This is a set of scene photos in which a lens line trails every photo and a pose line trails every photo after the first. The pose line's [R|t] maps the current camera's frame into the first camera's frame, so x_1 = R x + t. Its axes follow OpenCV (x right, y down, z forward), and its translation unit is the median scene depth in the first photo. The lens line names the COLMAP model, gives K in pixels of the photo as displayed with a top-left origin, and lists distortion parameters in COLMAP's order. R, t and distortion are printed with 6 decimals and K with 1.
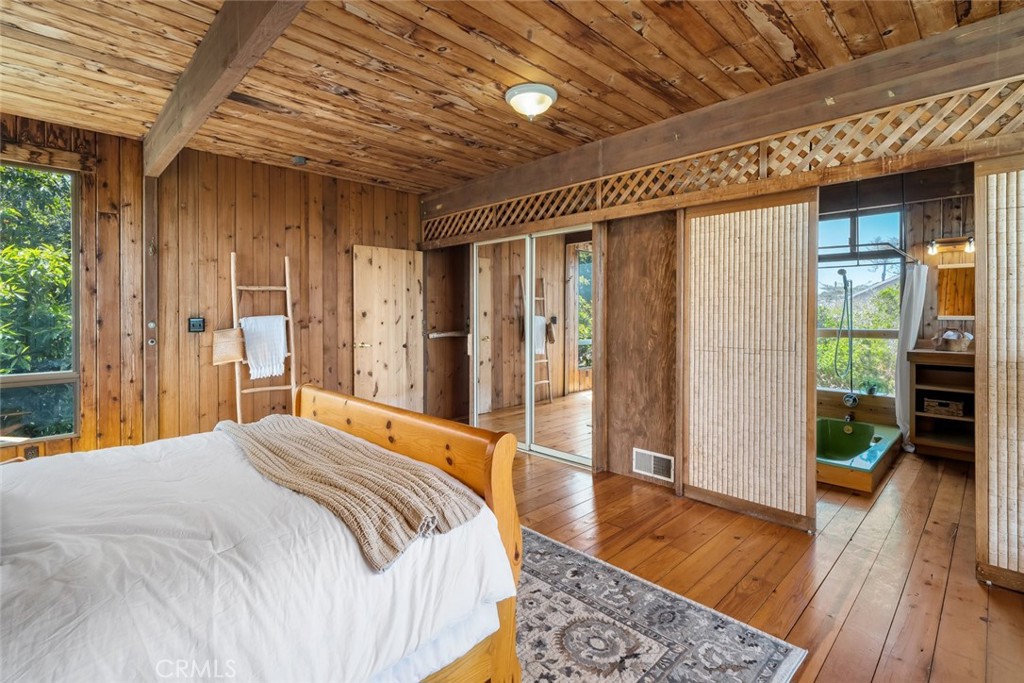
lens RADIAL K [[479.1, 0, 515.4], [0, 479.1, 316.1], [0, 0, 1]] dist [-0.000388, 0.000520]
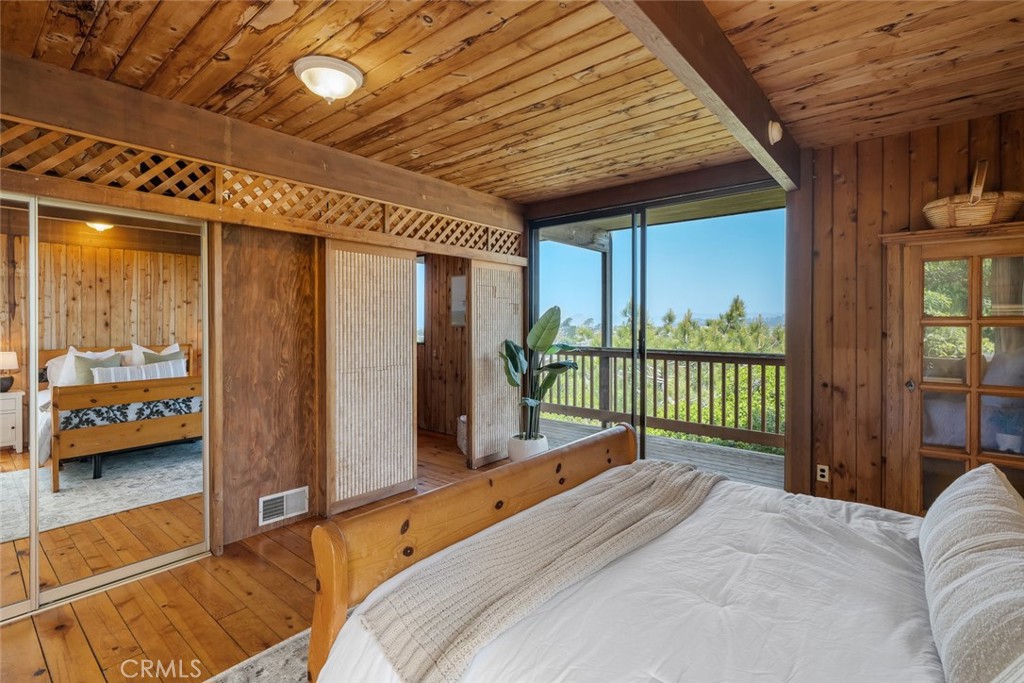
lens RADIAL K [[484.6, 0, 511.0], [0, 484.6, 326.8], [0, 0, 1]] dist [0.000924, 0.000211]
pose [[-0.090702, -0.006474, 0.995857, -0.670266], [0.005977, 0.999957, 0.007045, -0.035287], [-0.995860, 0.006591, -0.090660, 0.647738]]
